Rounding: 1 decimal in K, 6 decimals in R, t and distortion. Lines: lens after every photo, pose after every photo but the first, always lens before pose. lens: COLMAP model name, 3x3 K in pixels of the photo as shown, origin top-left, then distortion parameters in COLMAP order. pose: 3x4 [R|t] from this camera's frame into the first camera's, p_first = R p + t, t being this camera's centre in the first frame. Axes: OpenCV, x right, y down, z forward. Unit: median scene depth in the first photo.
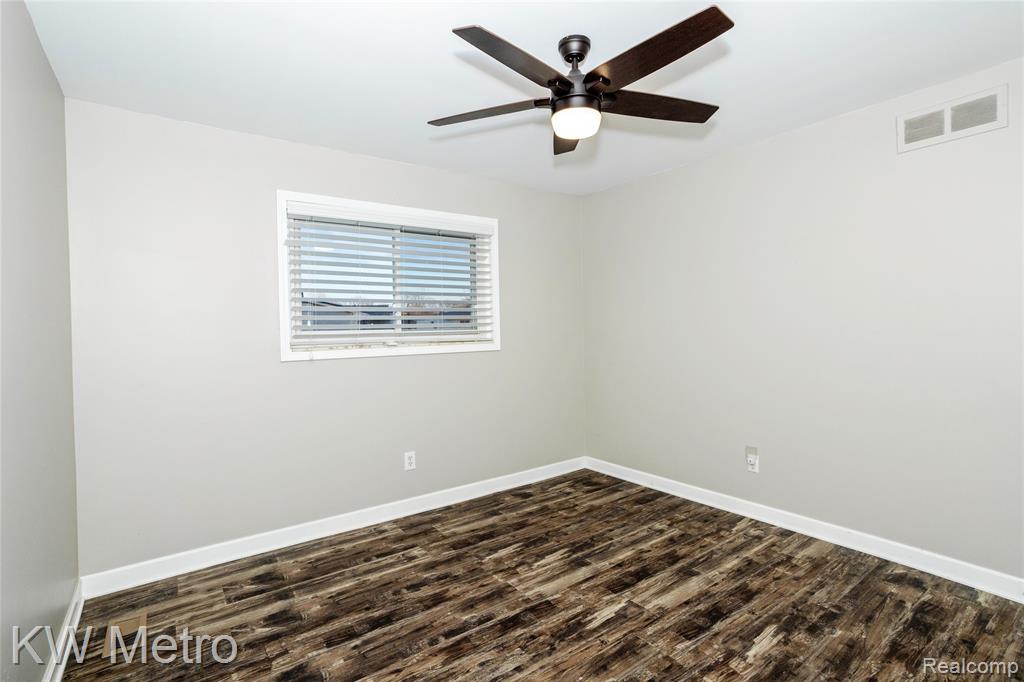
lens RADIAL K [[489.2, 0, 506.2], [0, 489.2, 328.5], [0, 0, 1]] dist [-0.044139, 0.026123]
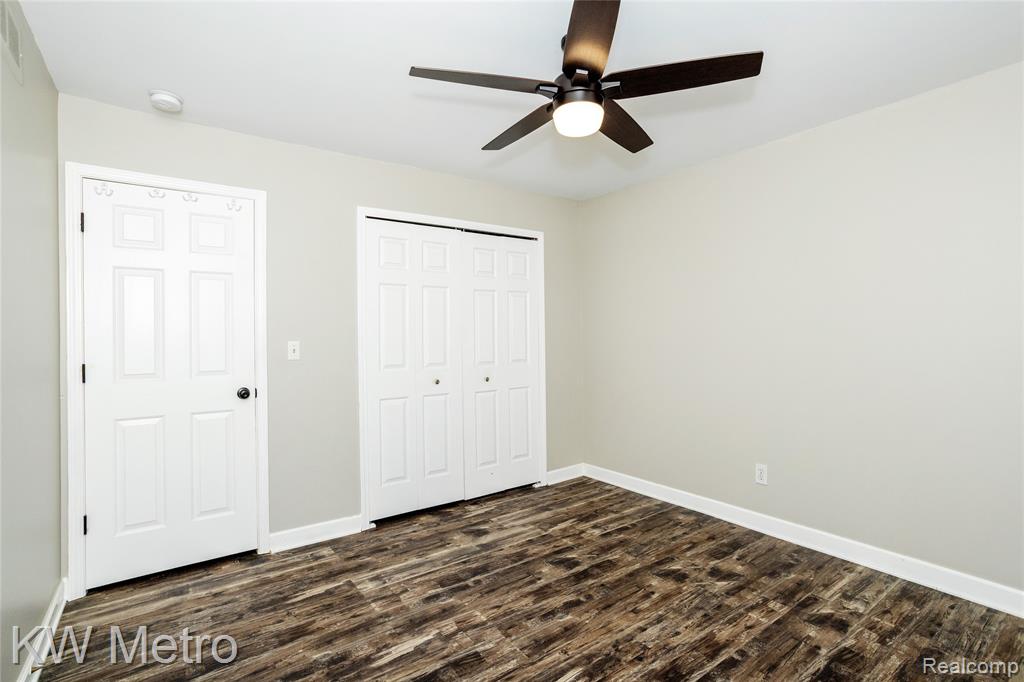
lens RADIAL K [[489.2, 0, 504.8], [0, 489.2, 335.2], [0, 0, 1]] dist [-0.044139, 0.026123]
pose [[-0.999549, 0.030000, -0.001627, 0.236394], [0.029986, 0.999517, 0.008123, -0.000868], [0.001870, 0.008070, -0.999966, 1.524333]]
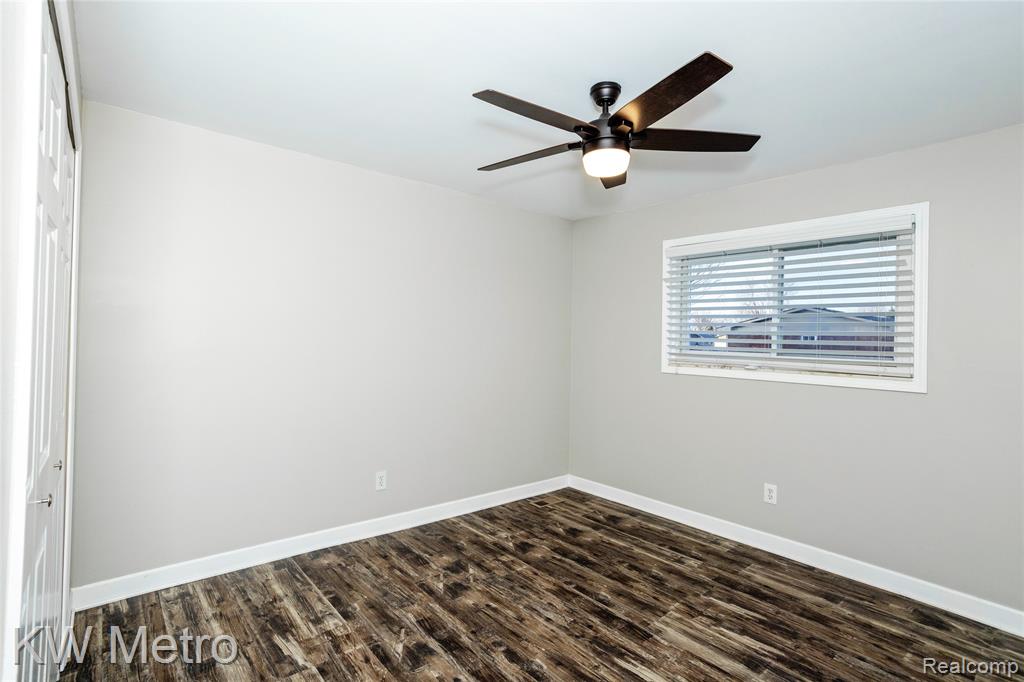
lens RADIAL K [[489.2, 0, 508.4], [0, 489.2, 336.4], [0, 0, 1]] dist [-0.044139, 0.026123]
pose [[0.076691, 0.019470, -0.996865, 0.915931], [-0.031529, 0.999357, 0.017093, -0.042977], [0.996556, 0.030119, 0.077256, 0.555093]]
